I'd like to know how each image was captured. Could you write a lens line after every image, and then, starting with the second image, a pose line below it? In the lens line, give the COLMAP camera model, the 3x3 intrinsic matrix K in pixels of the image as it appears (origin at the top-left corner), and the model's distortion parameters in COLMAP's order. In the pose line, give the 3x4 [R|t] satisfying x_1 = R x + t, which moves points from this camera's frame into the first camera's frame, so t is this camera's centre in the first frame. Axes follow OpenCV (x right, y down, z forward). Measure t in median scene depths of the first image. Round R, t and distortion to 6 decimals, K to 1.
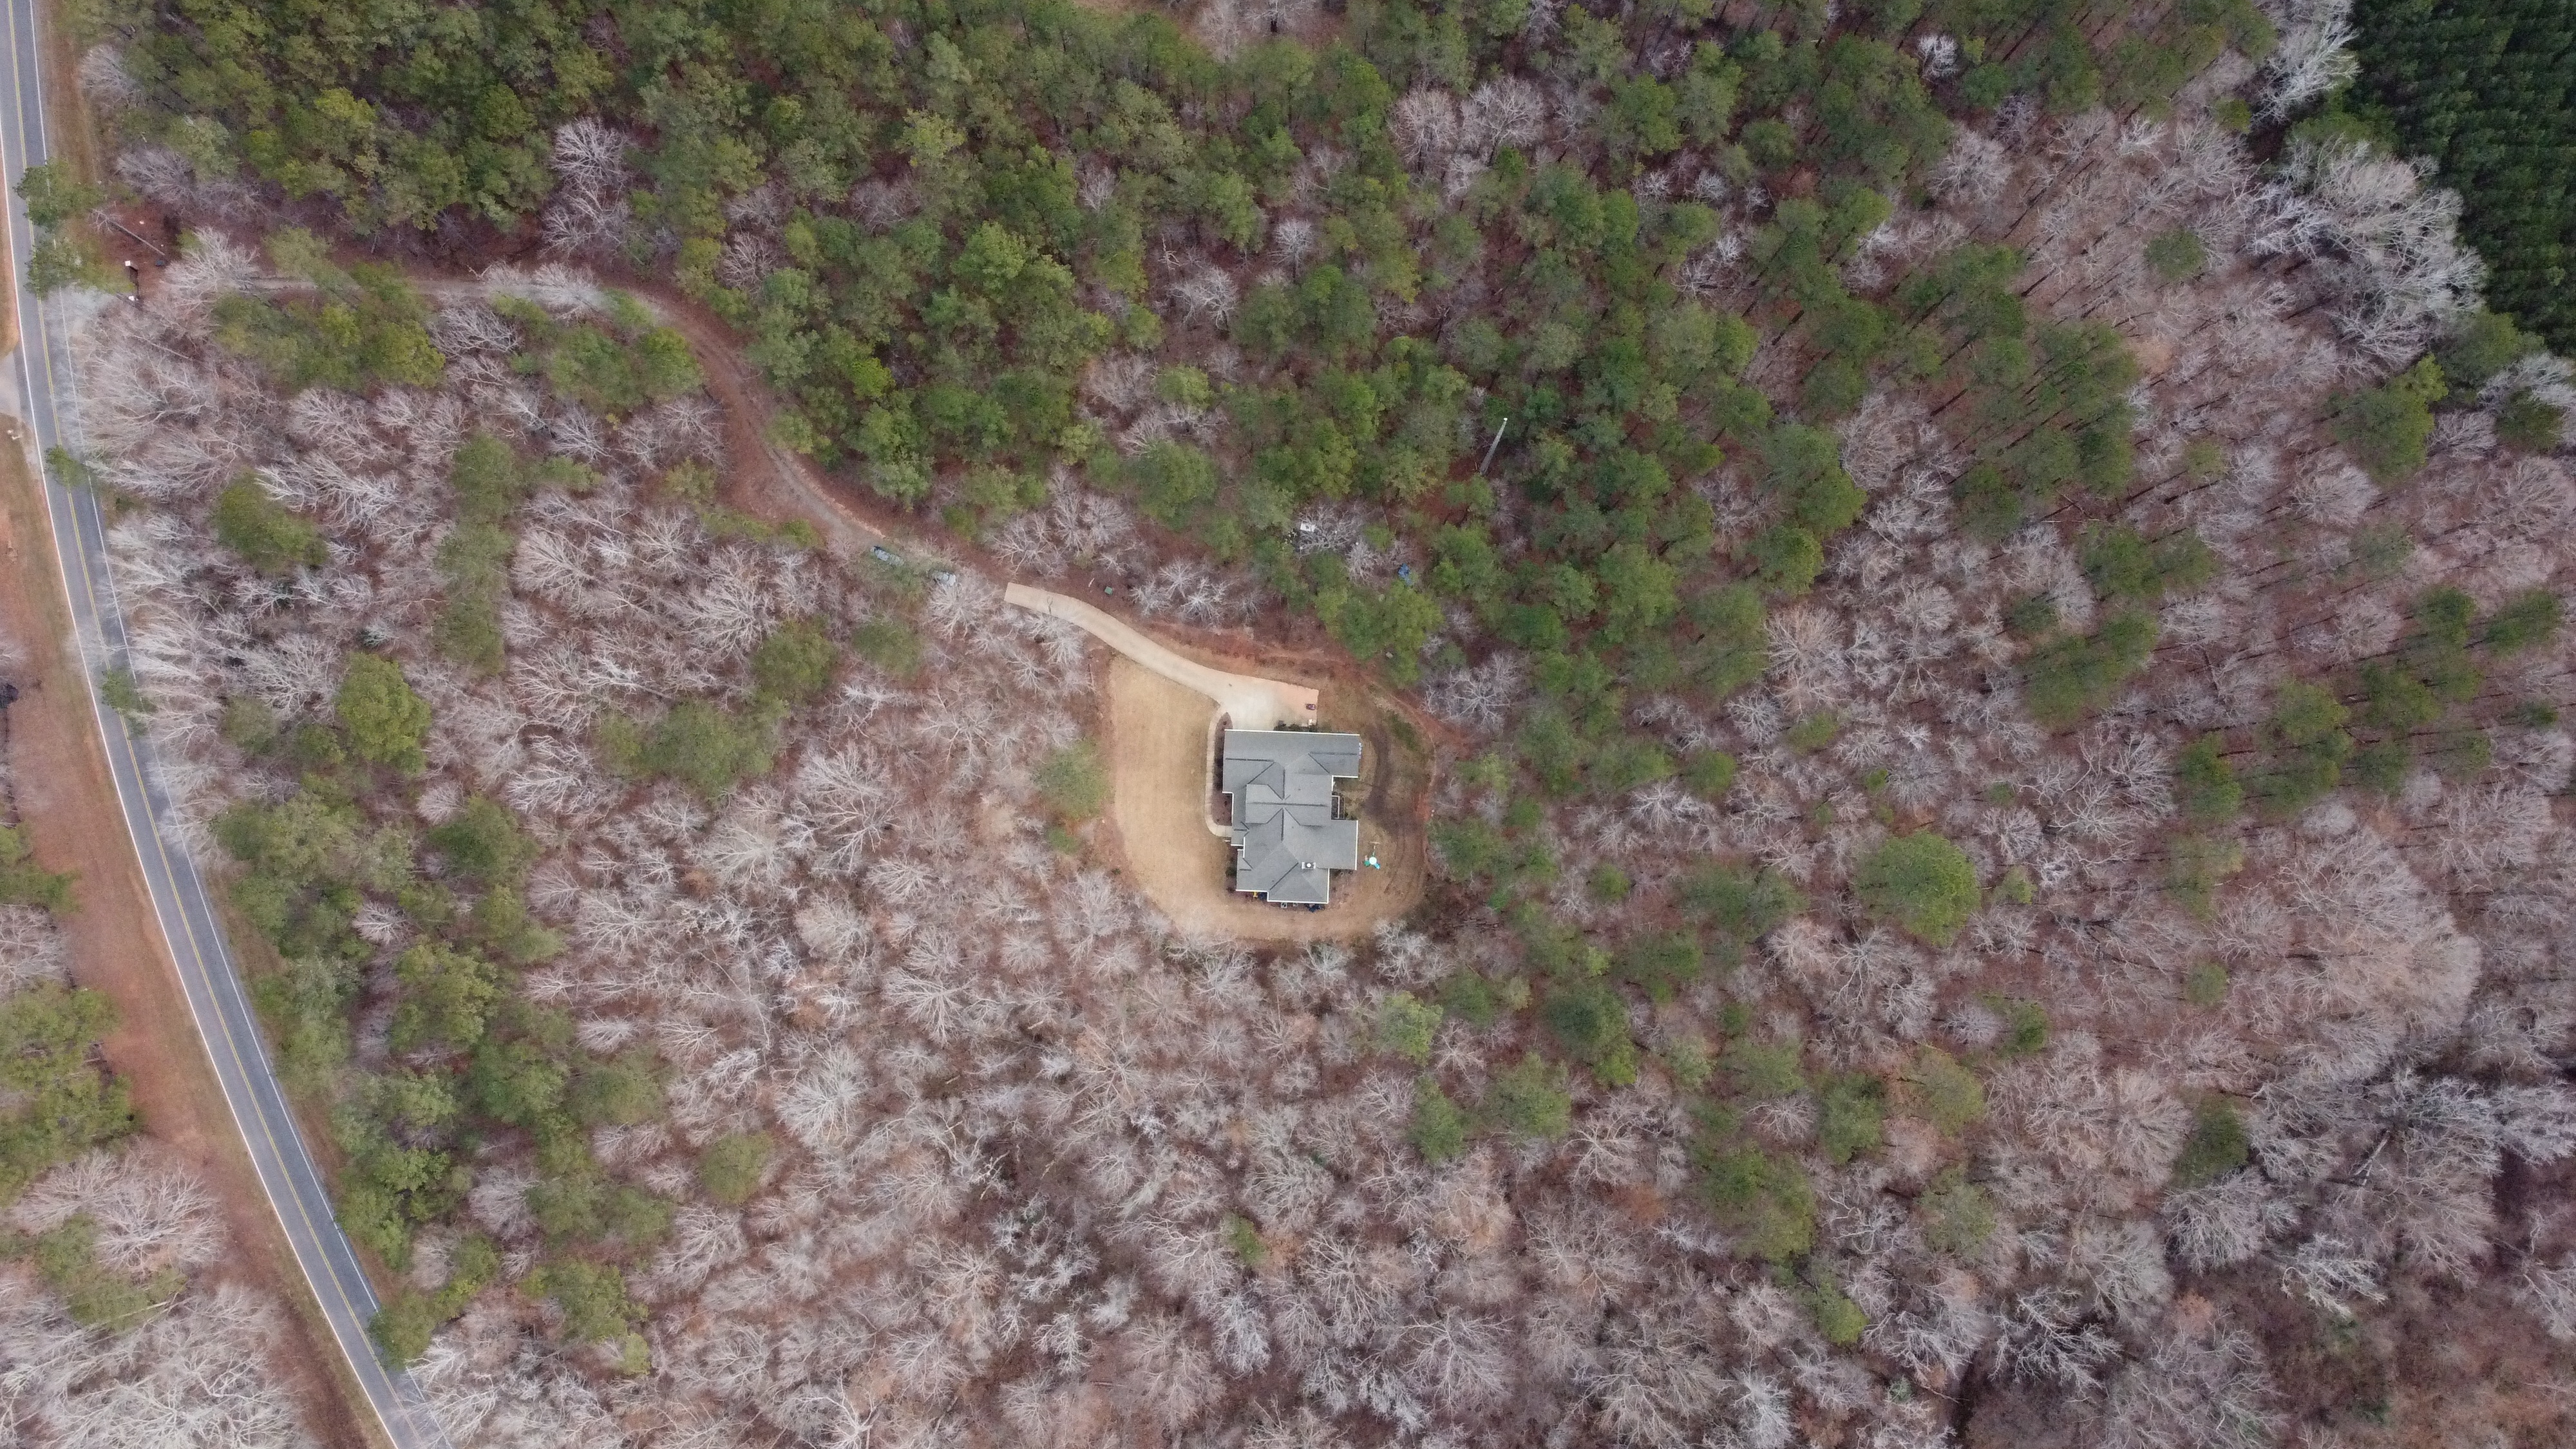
lens RADIAL K [[1945.0, 0, 1258.2], [0, 1945.0, 724.7], [0, 0, 1]] dist [0.039484, -0.105842]
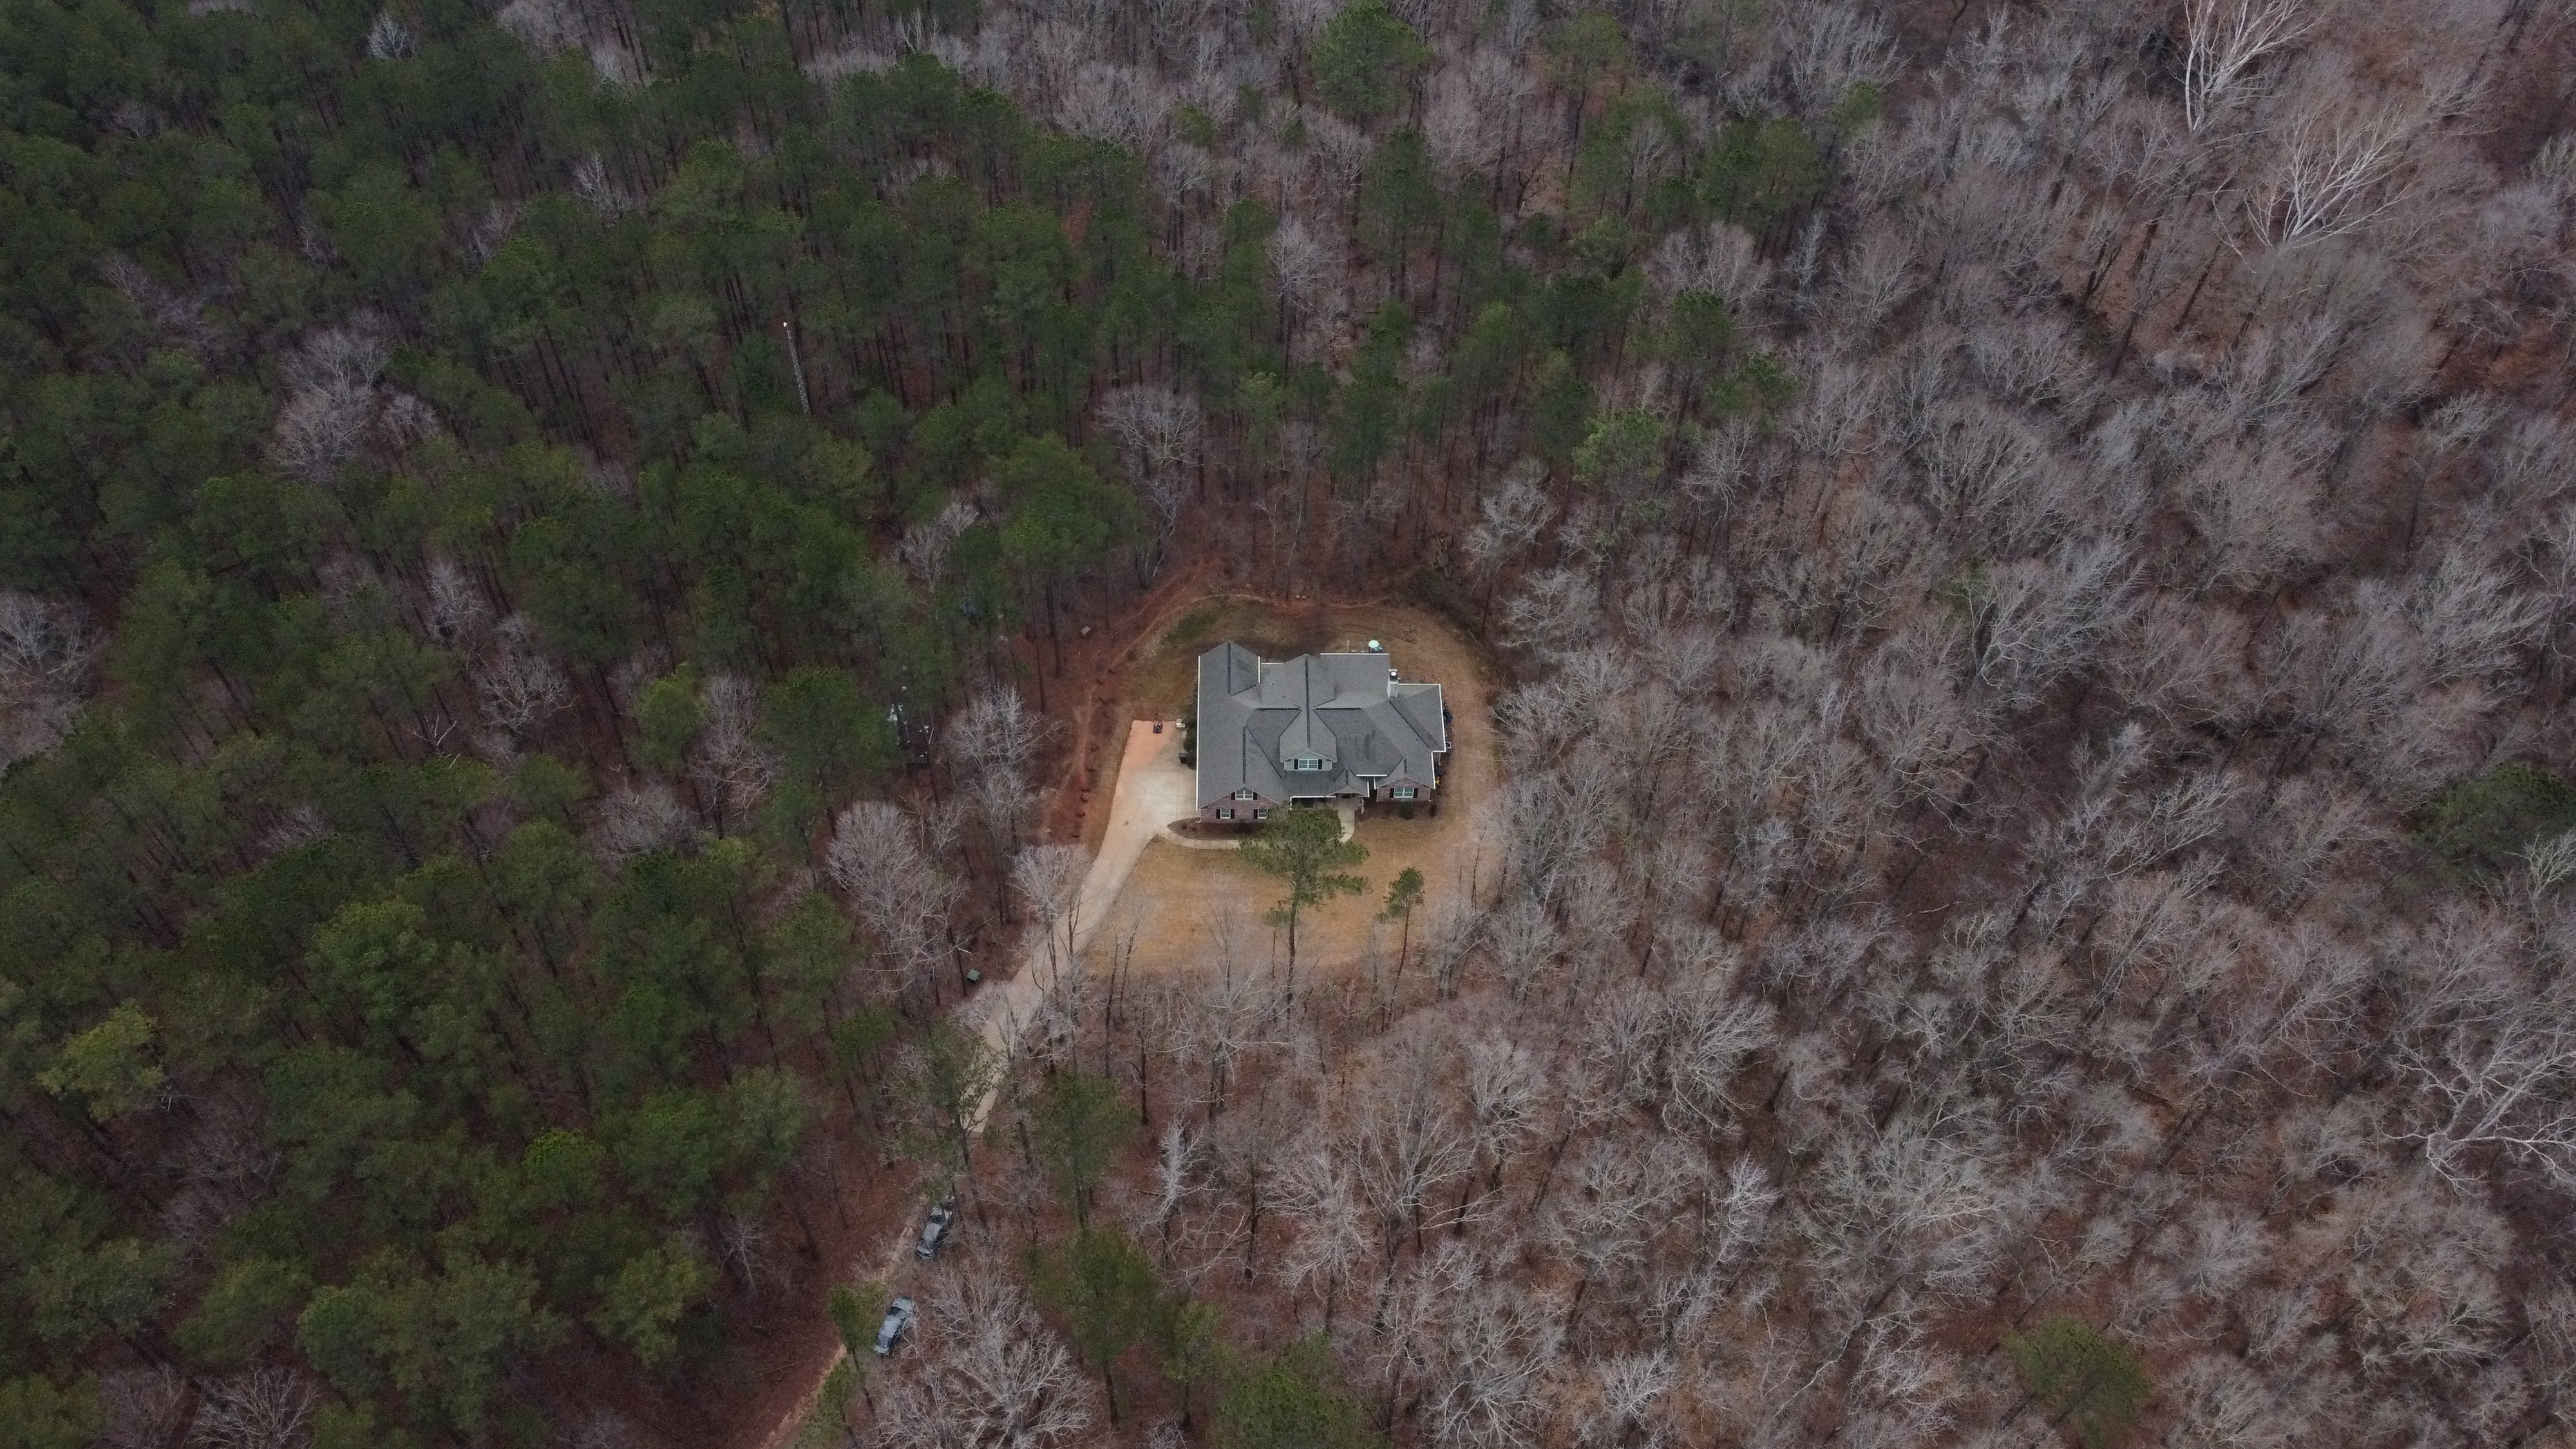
lens RADIAL K [[1945.0, 0, 1258.2], [0, 1945.0, 724.7], [0, 0, 1]] dist [0.039484, -0.105842]
pose [[-0.046124, -0.776343, 0.628621, -0.413423], [0.992468, 0.035879, 0.117132, -0.055490], [-0.113489, 0.629289, 0.768840, 0.468837]]
